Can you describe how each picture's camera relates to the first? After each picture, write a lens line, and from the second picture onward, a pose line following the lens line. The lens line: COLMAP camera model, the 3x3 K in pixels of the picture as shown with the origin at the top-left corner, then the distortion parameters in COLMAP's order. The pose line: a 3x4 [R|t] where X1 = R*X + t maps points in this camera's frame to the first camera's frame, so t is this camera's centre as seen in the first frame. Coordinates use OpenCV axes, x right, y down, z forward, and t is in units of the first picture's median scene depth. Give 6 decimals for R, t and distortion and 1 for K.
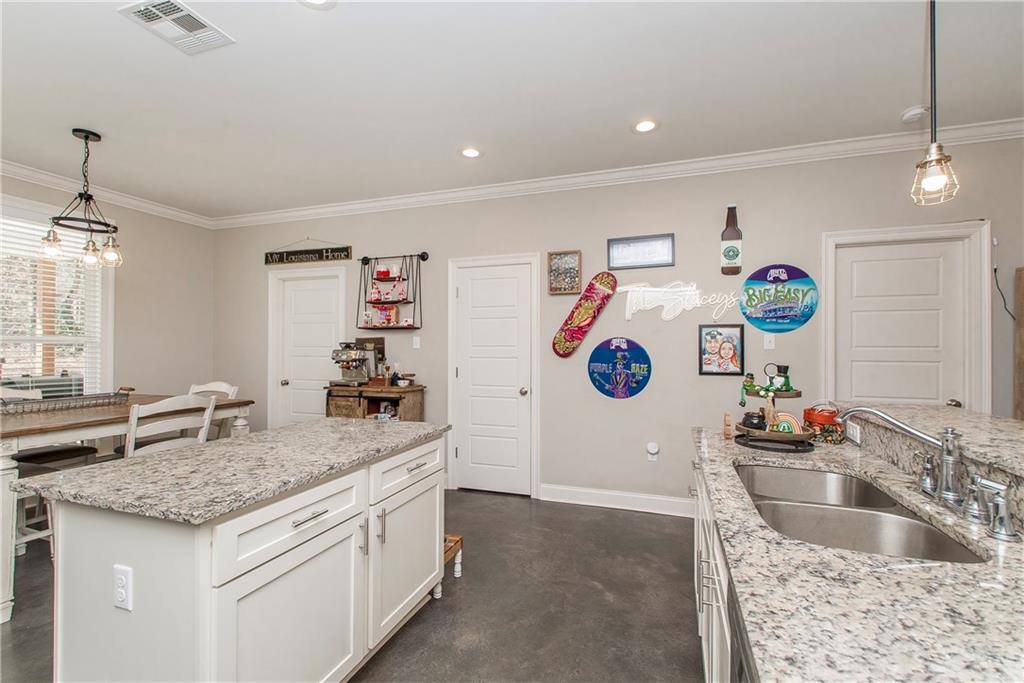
lens RADIAL K [[420.4, 0, 522.3], [0, 420.4, 346.7], [0, 0, 1]] dist [0.008941, -0.001771]
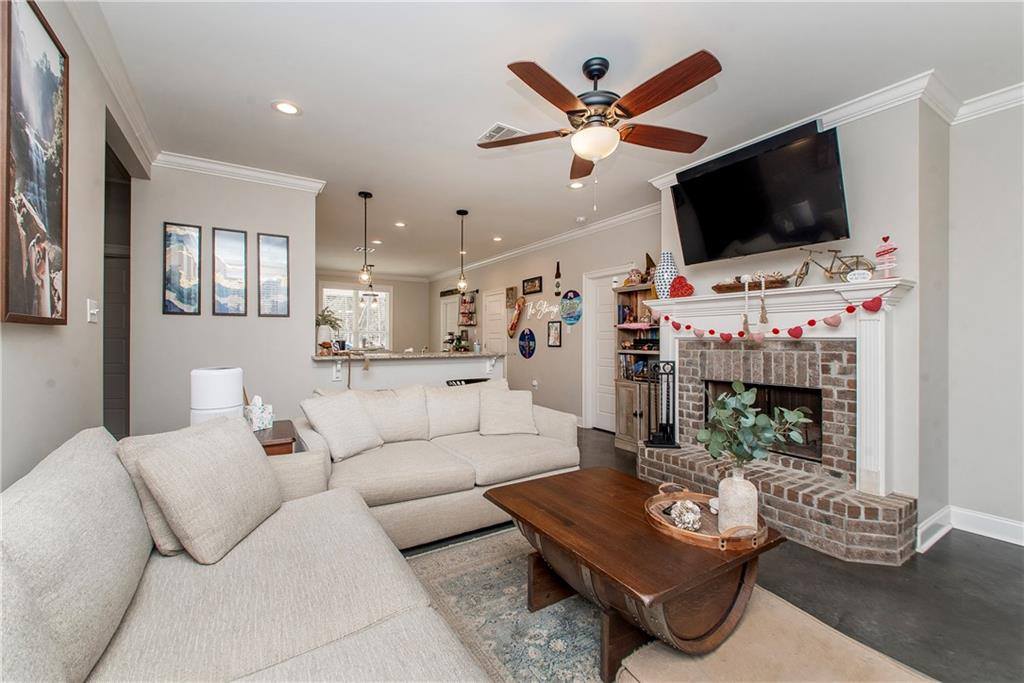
lens RADIAL K [[420.4, 0, 513.3], [0, 420.4, 333.6], [0, 0, 1]] dist [0.008941, -0.001771]
pose [[0.766554, -0.000134, -0.642180, 1.444436], [-0.014886, 0.999728, -0.017978, 0.039700], [0.642007, 0.023341, 0.766343, -0.577180]]
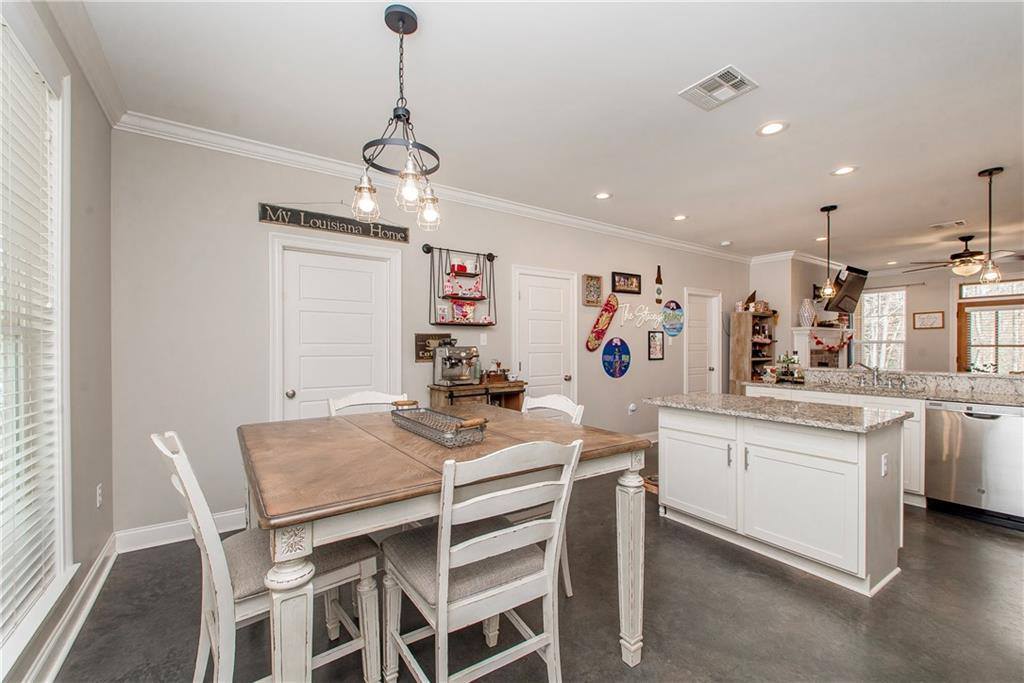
lens RADIAL K [[420.4, 0, 514.0], [0, 420.4, 341.9], [0, 0, 1]] dist [0.008941, -0.001771]
pose [[0.608151, 0.008643, 0.793774, -1.166113], [0.009939, 0.999779, -0.018500, 0.017108], [-0.793759, 0.019140, 0.607931, 0.366493]]
